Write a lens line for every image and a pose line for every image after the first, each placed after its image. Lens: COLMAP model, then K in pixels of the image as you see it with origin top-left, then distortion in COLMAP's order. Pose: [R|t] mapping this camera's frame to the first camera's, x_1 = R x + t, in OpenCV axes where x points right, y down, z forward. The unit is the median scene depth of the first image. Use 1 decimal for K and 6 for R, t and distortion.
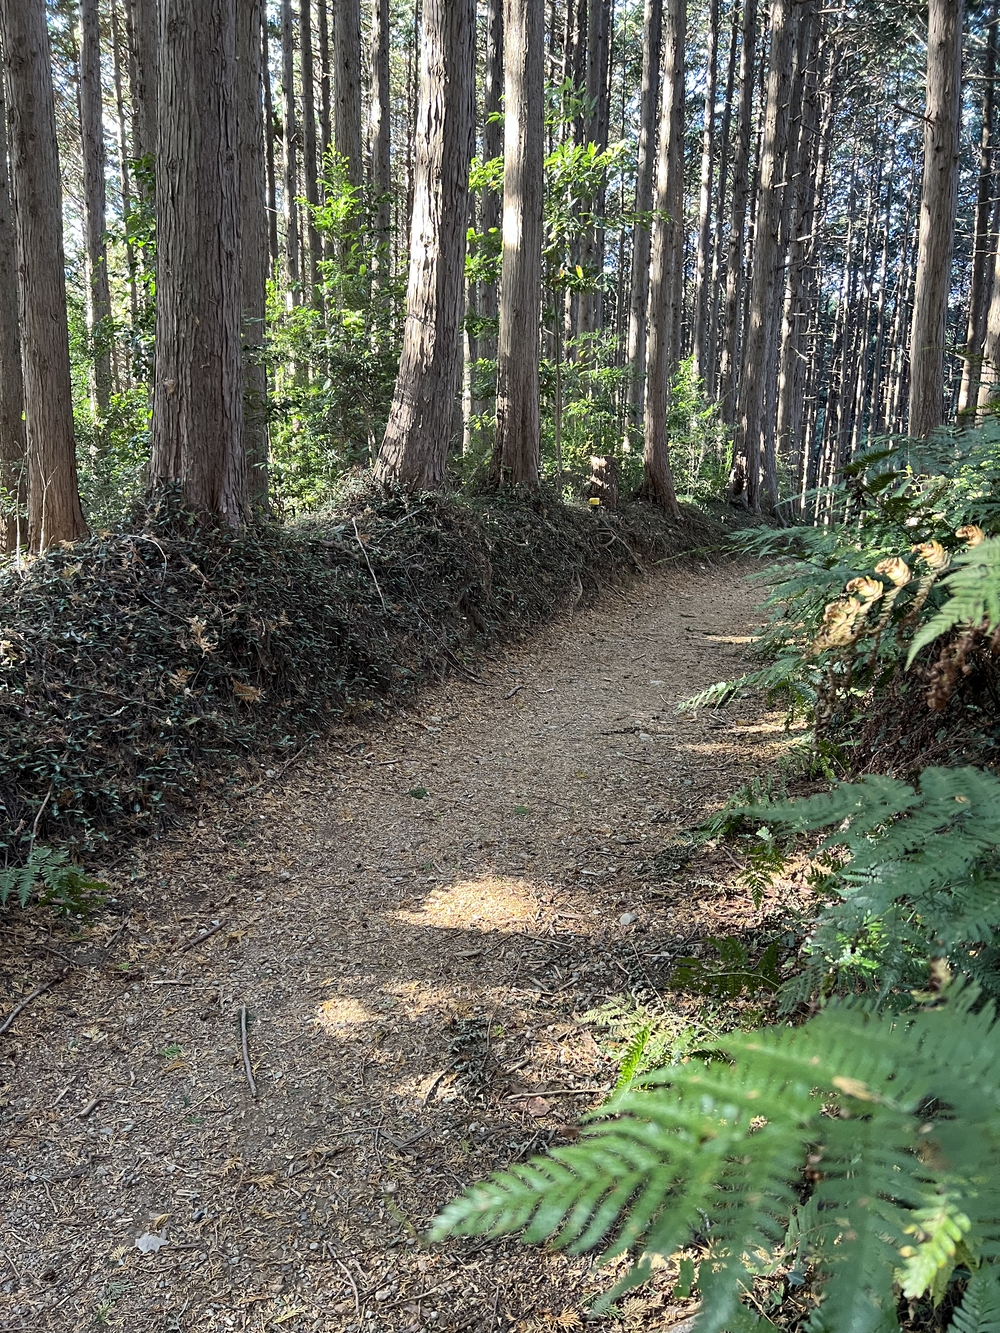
lens RADIAL K [[986.0, 0, 500.0], [0, 986.0, 666.5], [0, 0, 1]] dist [0.120043, -0.118744]
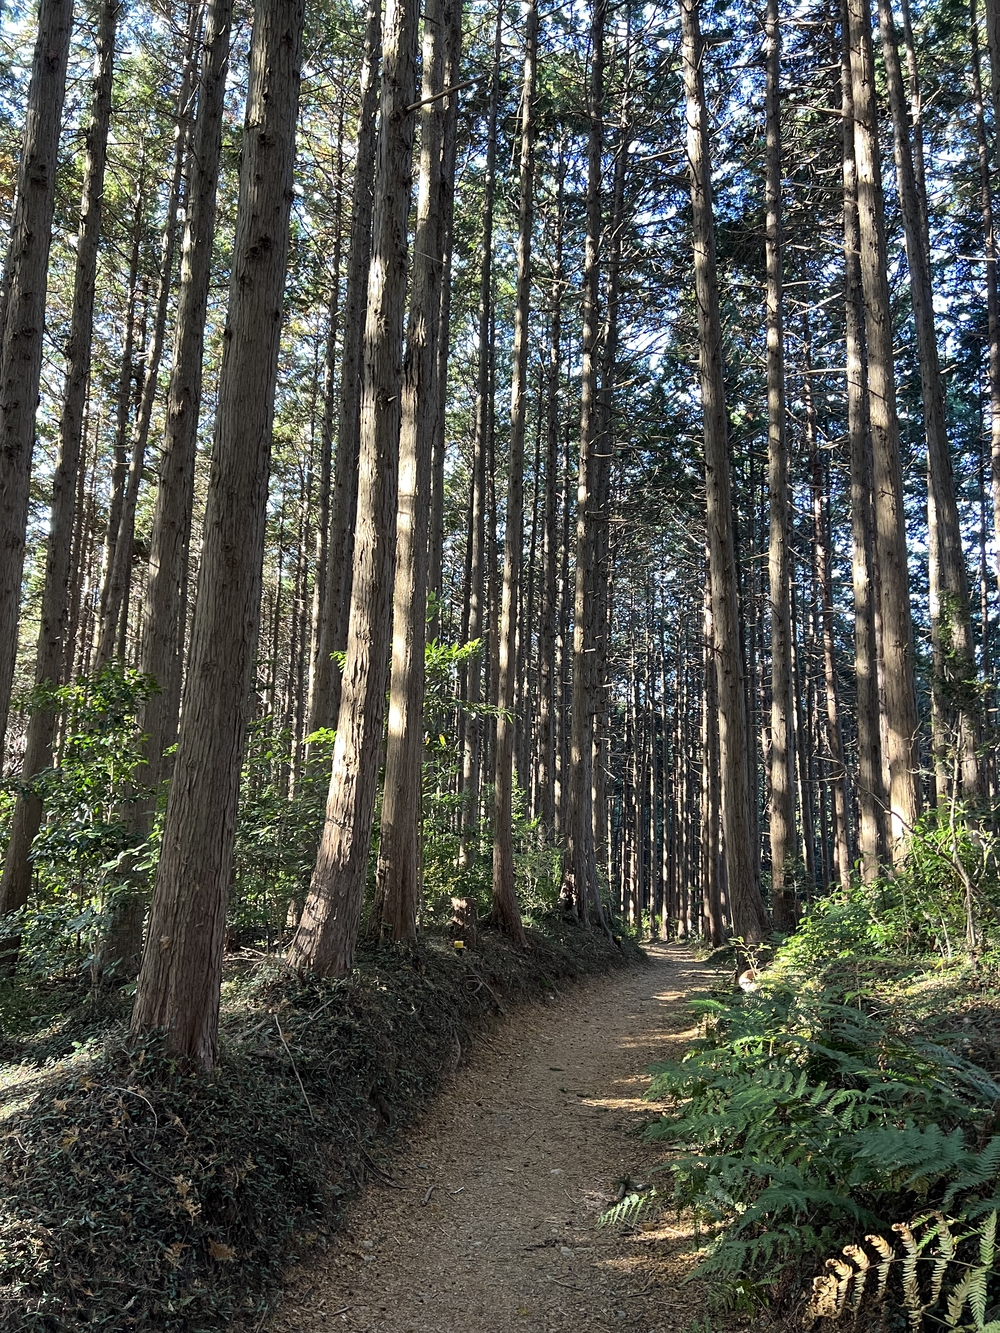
lens RADIAL K [[1002.8, 0, 500.0], [0, 1002.8, 666.5], [0, 0, 1]] dist [0.010515, 0.002558]
pose [[0.980925, 0.049709, 0.187921, -0.126825], [0.019194, 0.937257, -0.348111, -0.114804], [-0.193434, 0.345078, 0.918425, -0.159966]]
